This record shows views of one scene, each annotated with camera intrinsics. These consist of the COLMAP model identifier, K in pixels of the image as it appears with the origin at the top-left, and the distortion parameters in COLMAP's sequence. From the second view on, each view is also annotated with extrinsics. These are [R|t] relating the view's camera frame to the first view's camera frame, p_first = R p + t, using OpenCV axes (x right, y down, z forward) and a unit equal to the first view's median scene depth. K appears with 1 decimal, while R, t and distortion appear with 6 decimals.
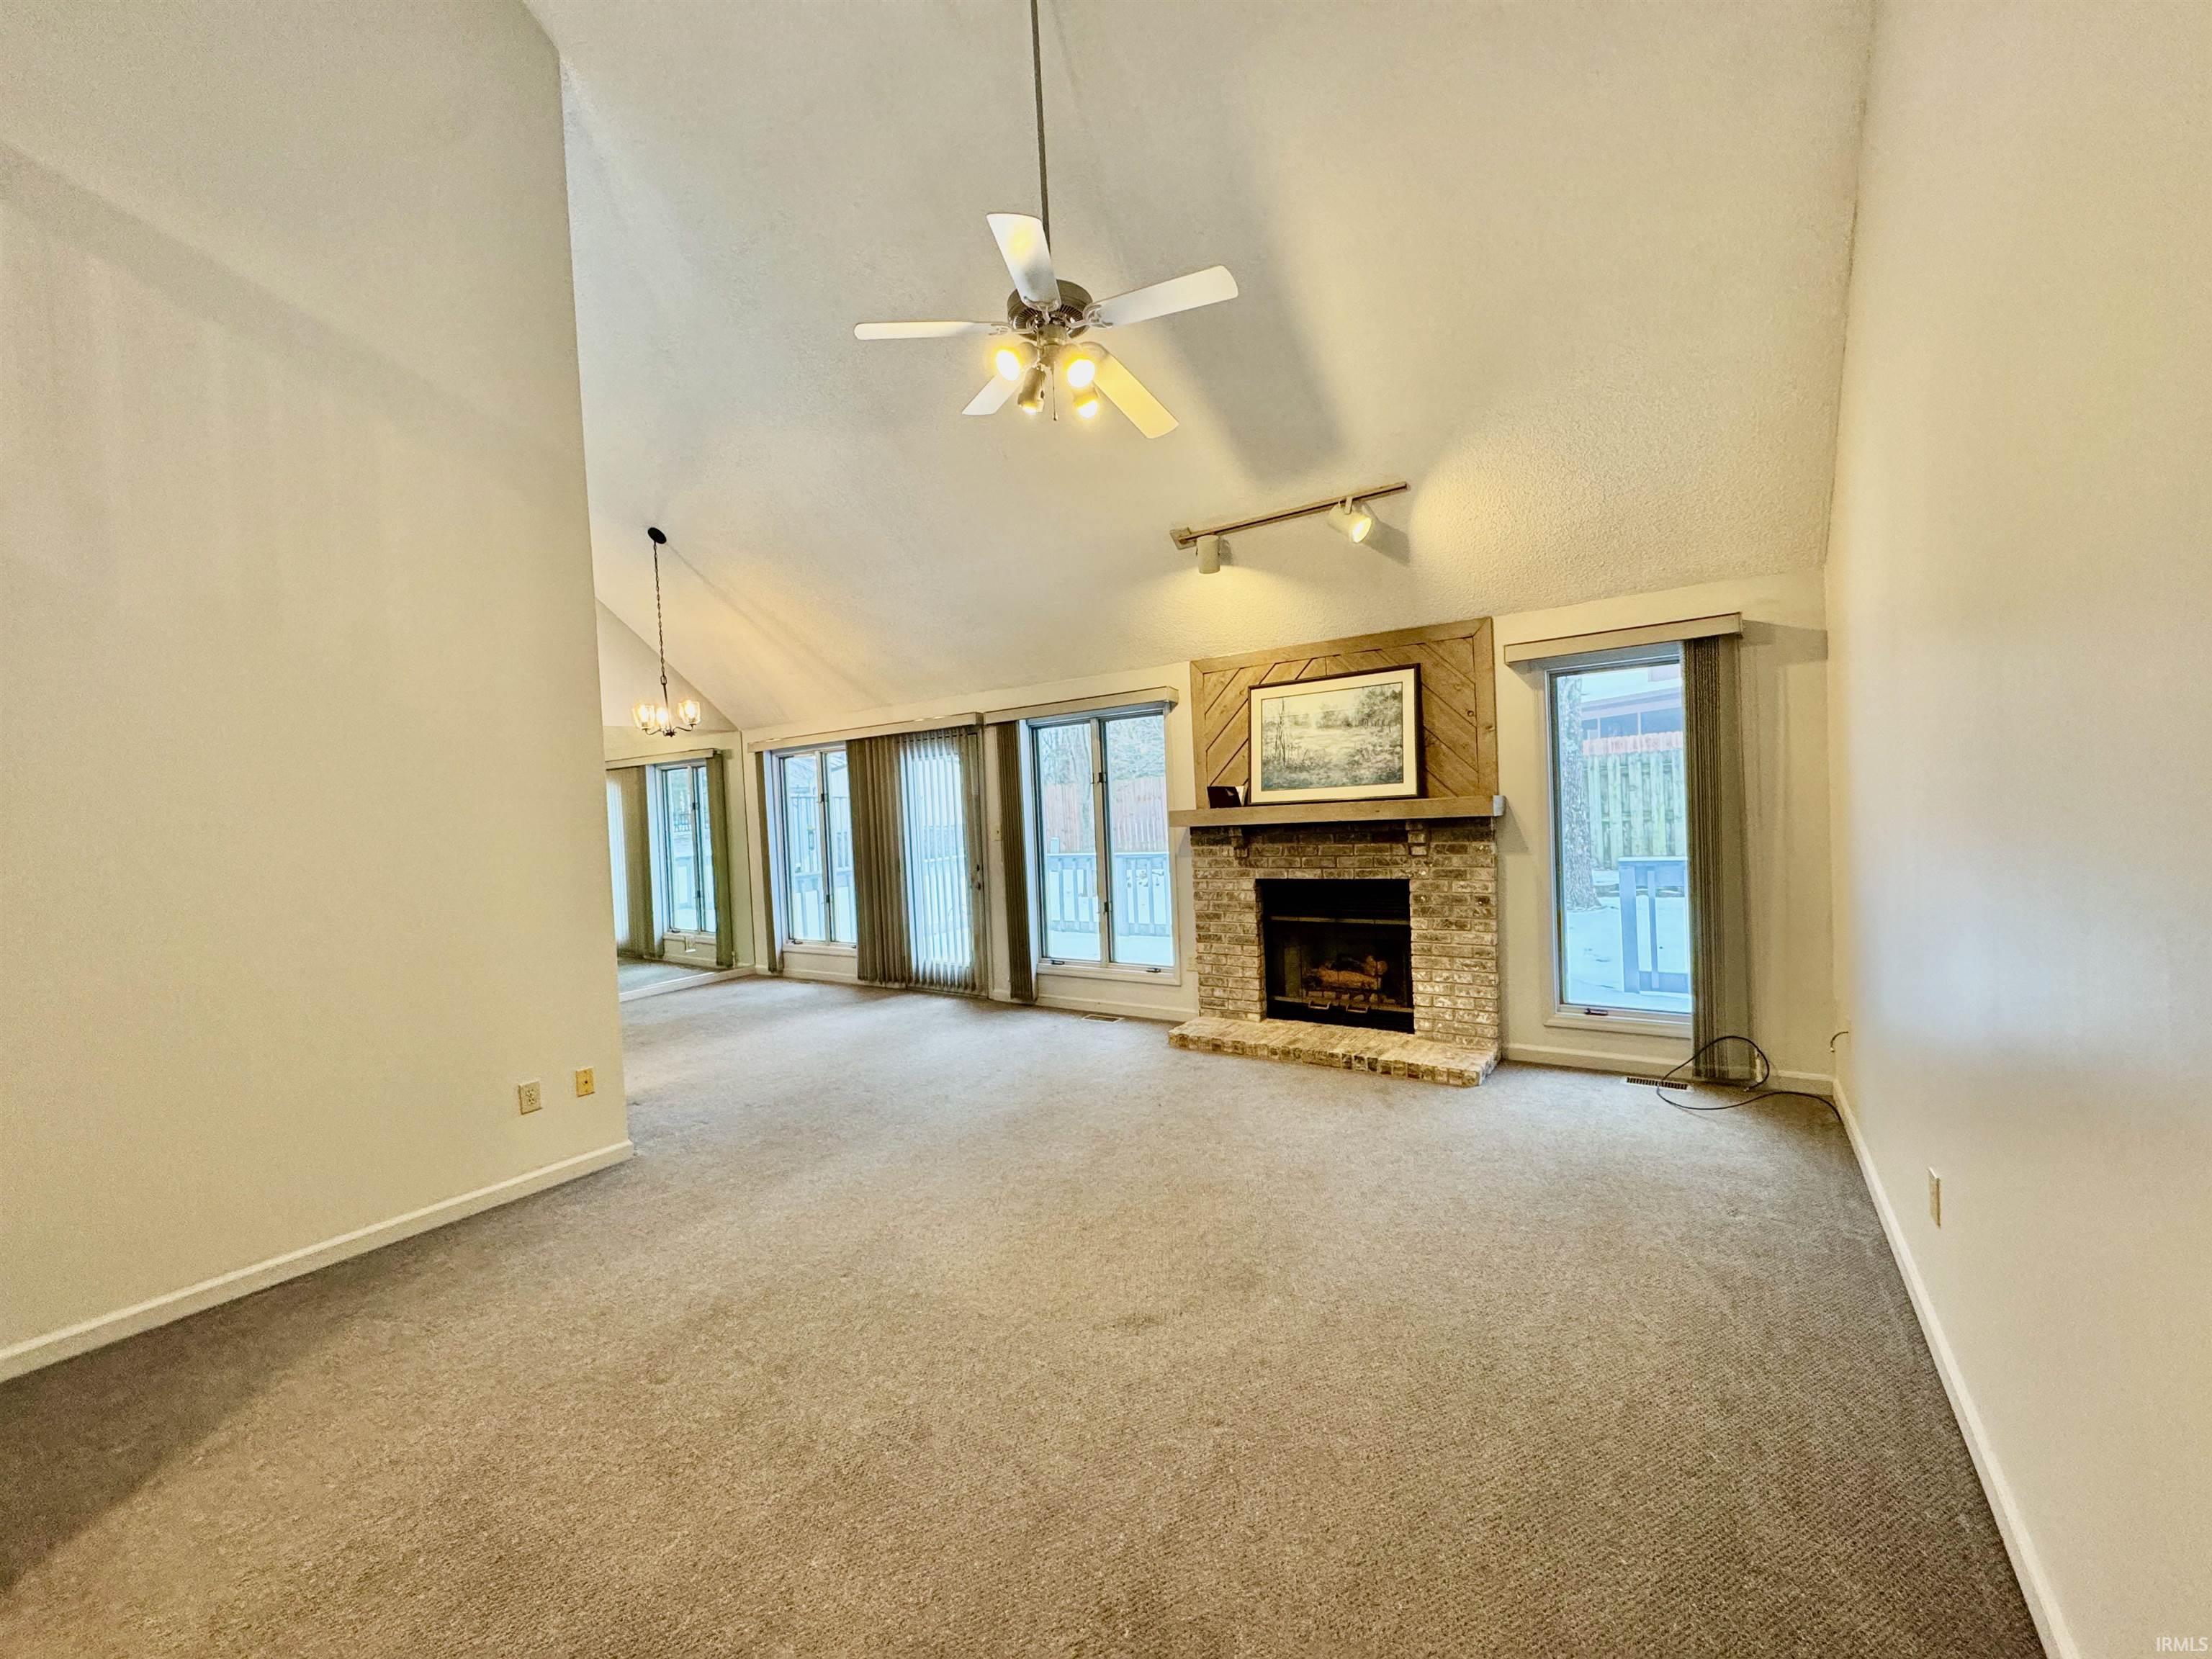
lens RADIAL K [[881.5, 0, 1099.3], [0, 881.5, 823.9], [0, 0, 1]] dist [0.000352, 0.000069]
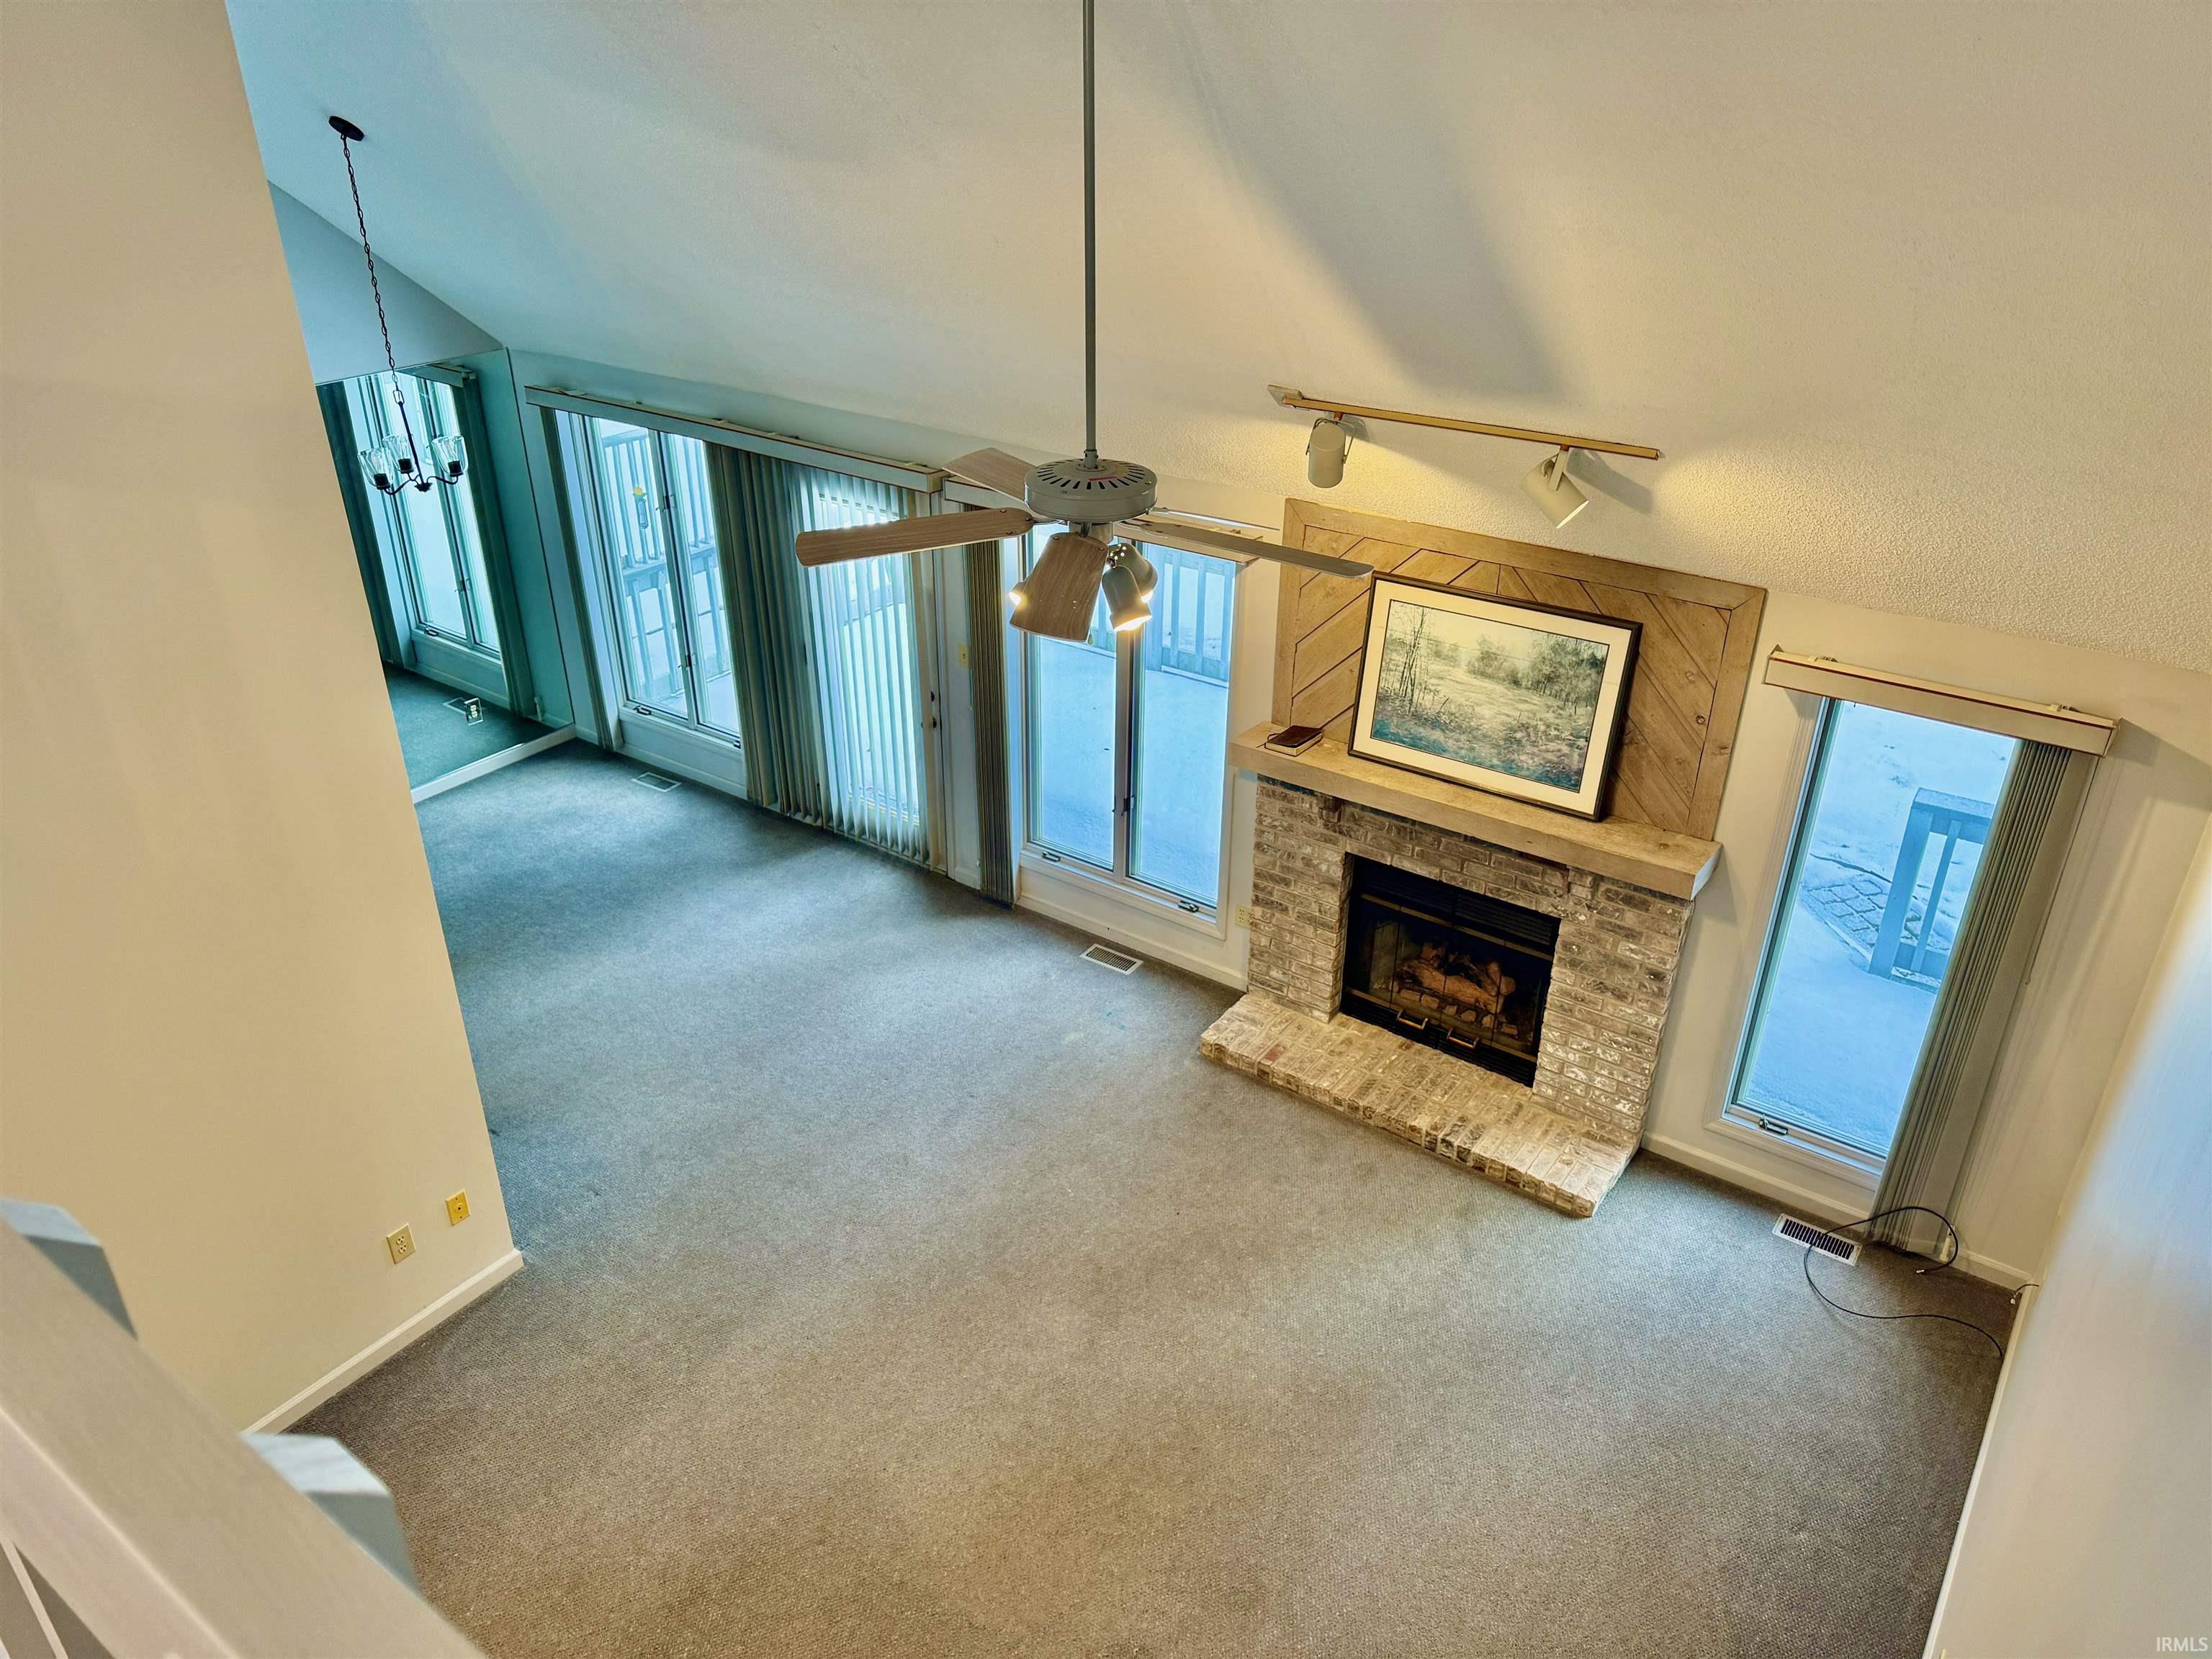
lens RADIAL K [[1547.1, 0, 1090.8], [0, 1547.1, 833.9], [0, 0, 1]] dist [0.175548, -0.311931]
pose [[0.998713, 0.050653, 0.002688, -0.025769], [-0.046329, 0.889320, 0.454933, -0.513817], [0.020654, -0.454471, 0.890522, -0.079080]]
